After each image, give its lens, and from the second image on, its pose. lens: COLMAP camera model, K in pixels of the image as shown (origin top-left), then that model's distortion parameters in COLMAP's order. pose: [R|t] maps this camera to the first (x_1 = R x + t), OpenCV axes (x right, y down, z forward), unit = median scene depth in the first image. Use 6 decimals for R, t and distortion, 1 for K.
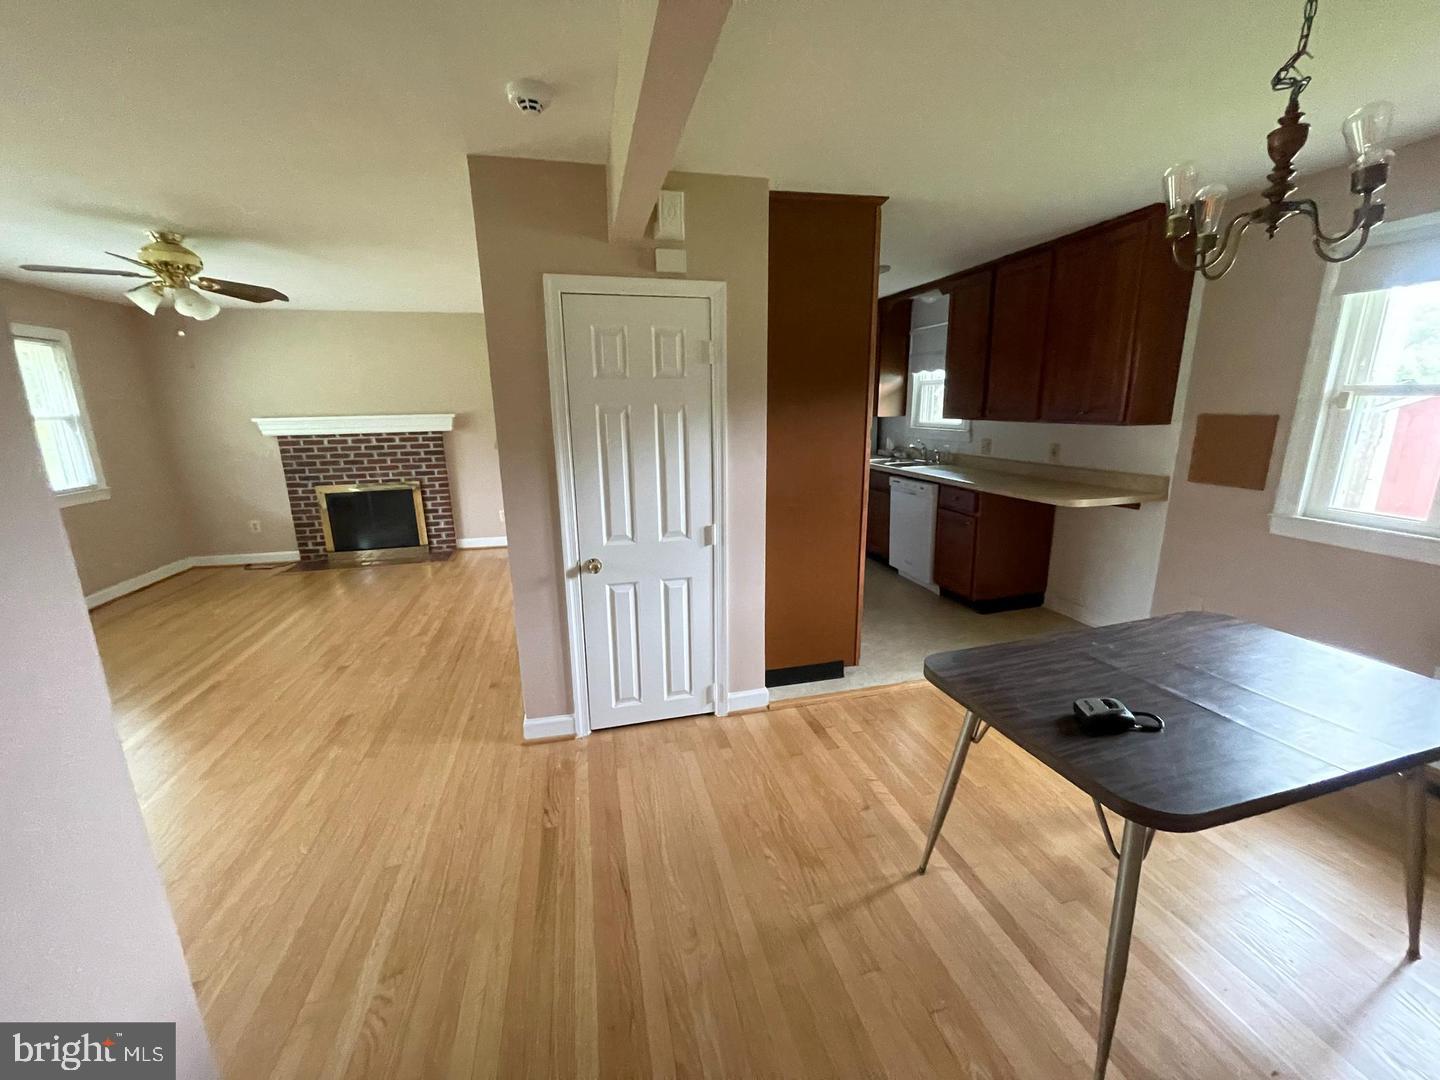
lens RADIAL K [[584.6, 0, 708.8], [0, 584.6, 540.5], [0, 0, 1]] dist [-0.000611, 0.000679]
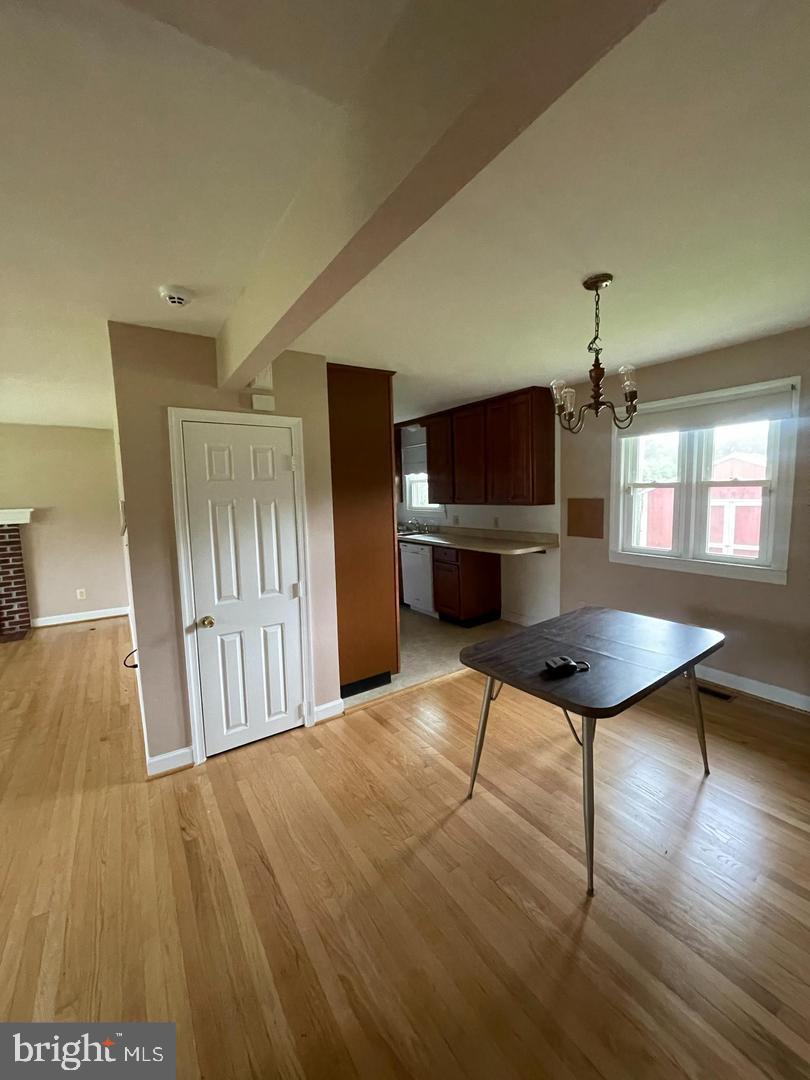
lens RADIAL K [[438.4, 0, 402.1], [0, 438.4, 531.3], [0, 0, 1]] dist [-0.000611, 0.000679]
pose [[0.939312, -0.042268, 0.340451, -0.101783], [0.091218, 0.987430, -0.129082, 0.009655], [-0.330716, 0.152304, 0.931360, -0.068687]]
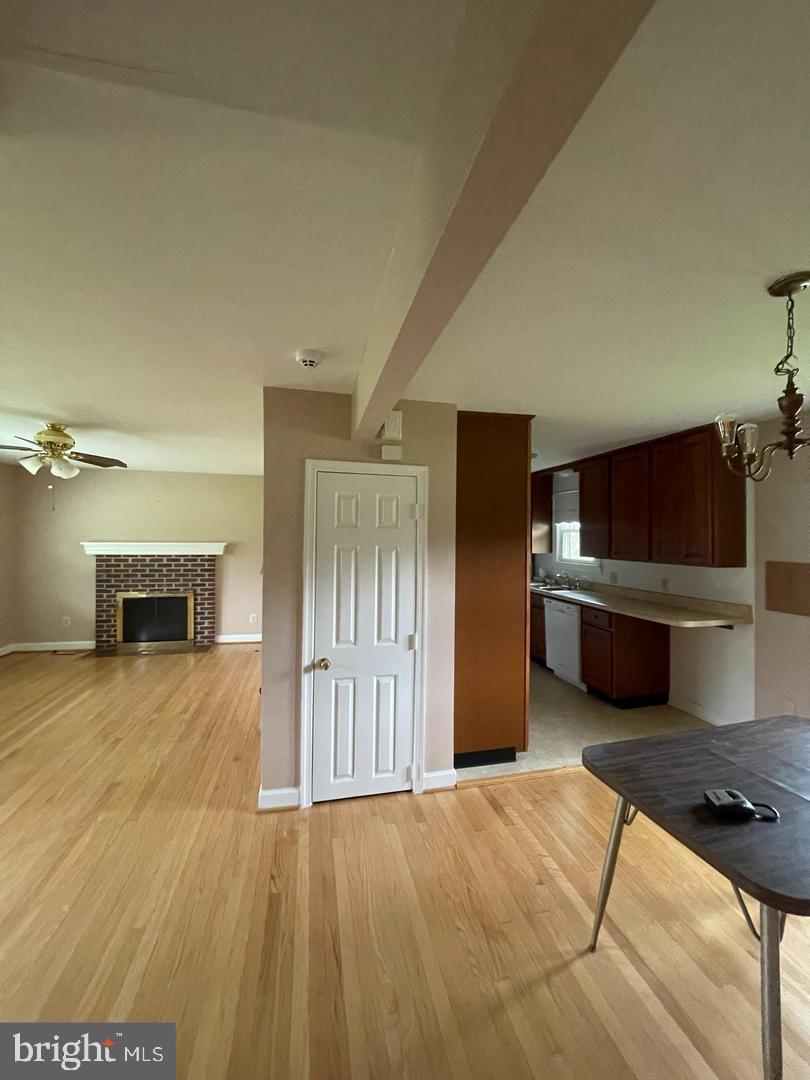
lens RADIAL K [[438.4, 0, 402.1], [0, 438.4, 531.3], [0, 0, 1]] dist [-0.000611, 0.000679]
pose [[0.999599, 0.026599, -0.009691, -0.017583], [-0.028143, 0.970704, -0.238623, -0.013676], [0.003060, 0.238800, 0.971064, -0.029886]]
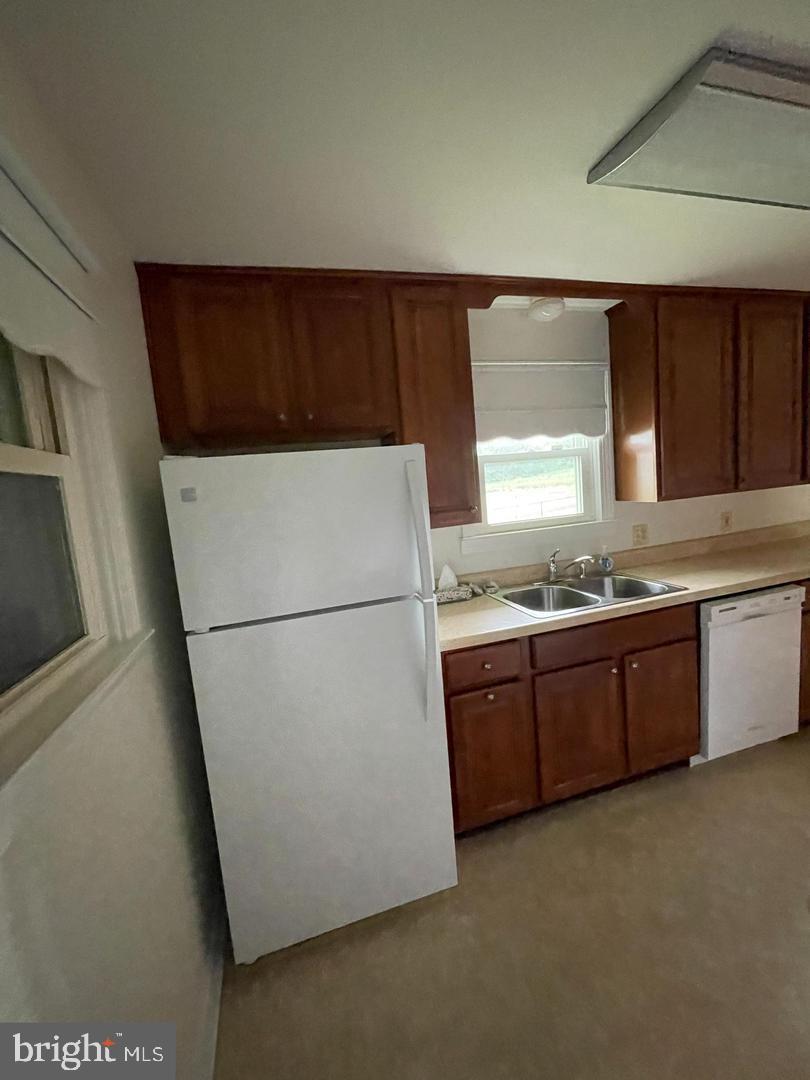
lens RADIAL K [[432.1, 0, 403.2], [0, 432.1, 533.7], [0, 0, 1]] dist [-0.000835, 0.000130]
pose [[-0.050371, -0.090787, 0.994596, -0.112304], [0.315783, 0.943322, 0.102099, -0.519901], [-0.947494, 0.319219, -0.018847, 2.142828]]
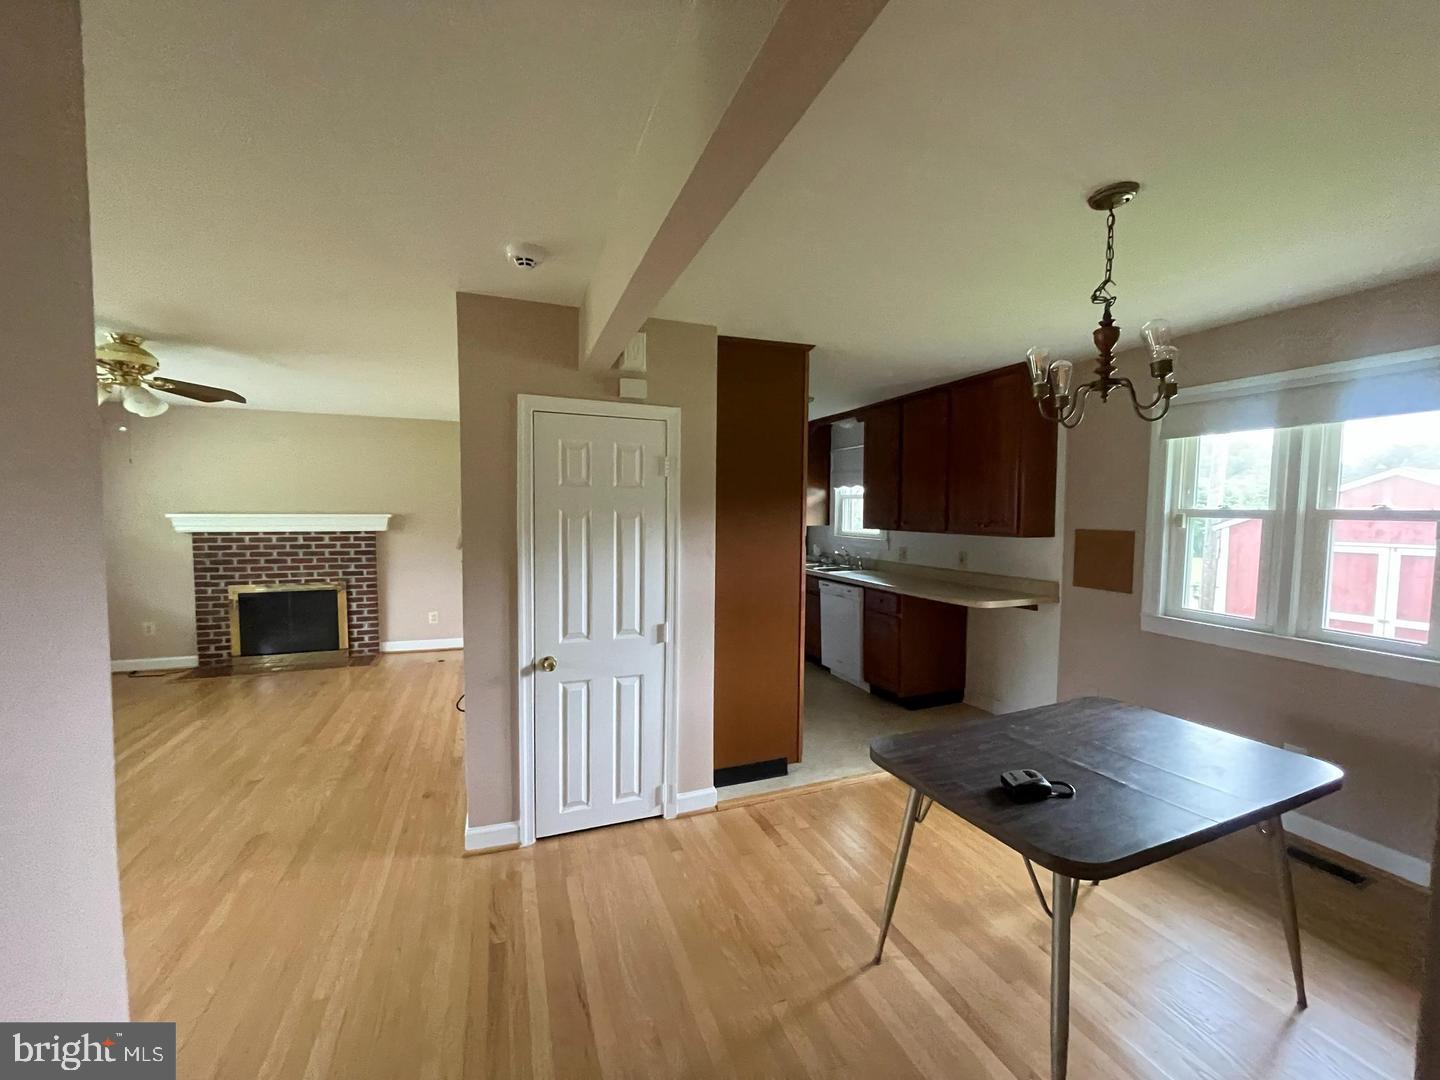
lens RADIAL K [[584.6, 0, 708.8], [0, 584.6, 540.5], [0, 0, 1]] dist [-0.000611, 0.000679]
pose [[0.992220, 0.017382, 0.123277, -0.043335], [0.004776, 0.984161, -0.177212, 0.012289], [-0.124405, 0.176422, 0.976421, -0.059928]]
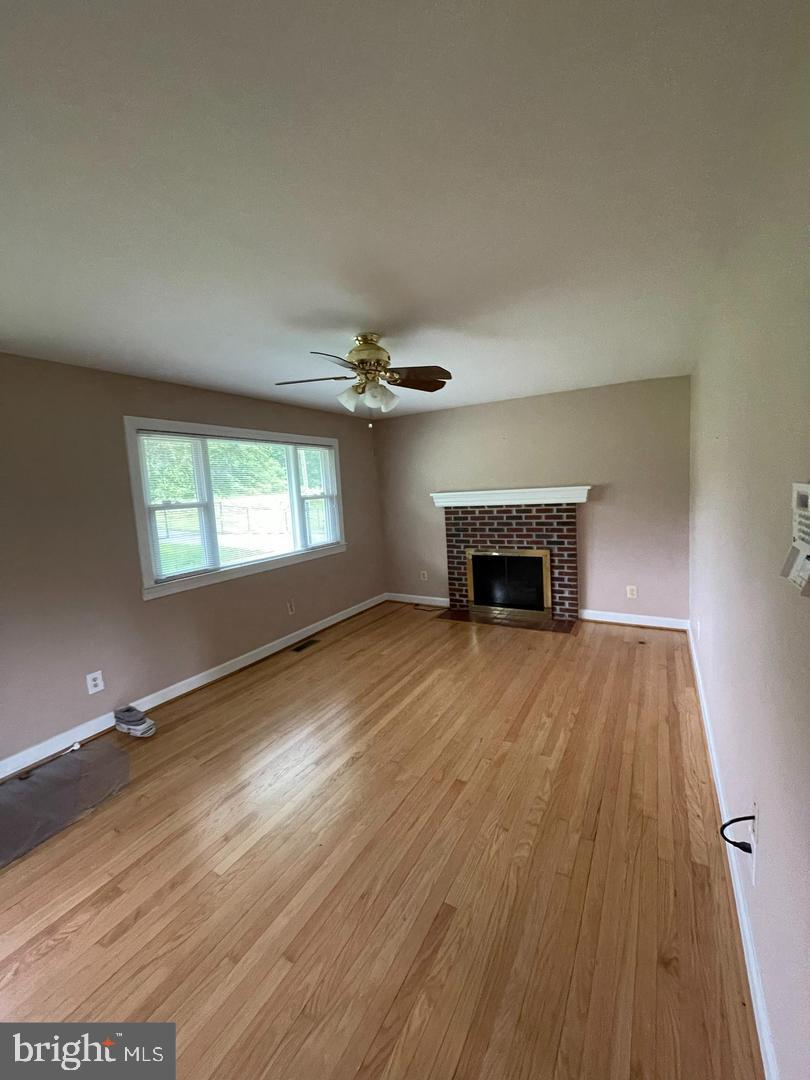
lens RADIAL K [[442.3, 0, 398.1], [0, 442.3, 535.6], [0, 0, 1]] dist [0.000017, -0.000029]
pose [[0.722441, 0.053190, -0.689383, -0.308577], [-0.114269, 0.992511, -0.043170, -0.129369], [0.681925, 0.109963, 0.723109, 0.506387]]
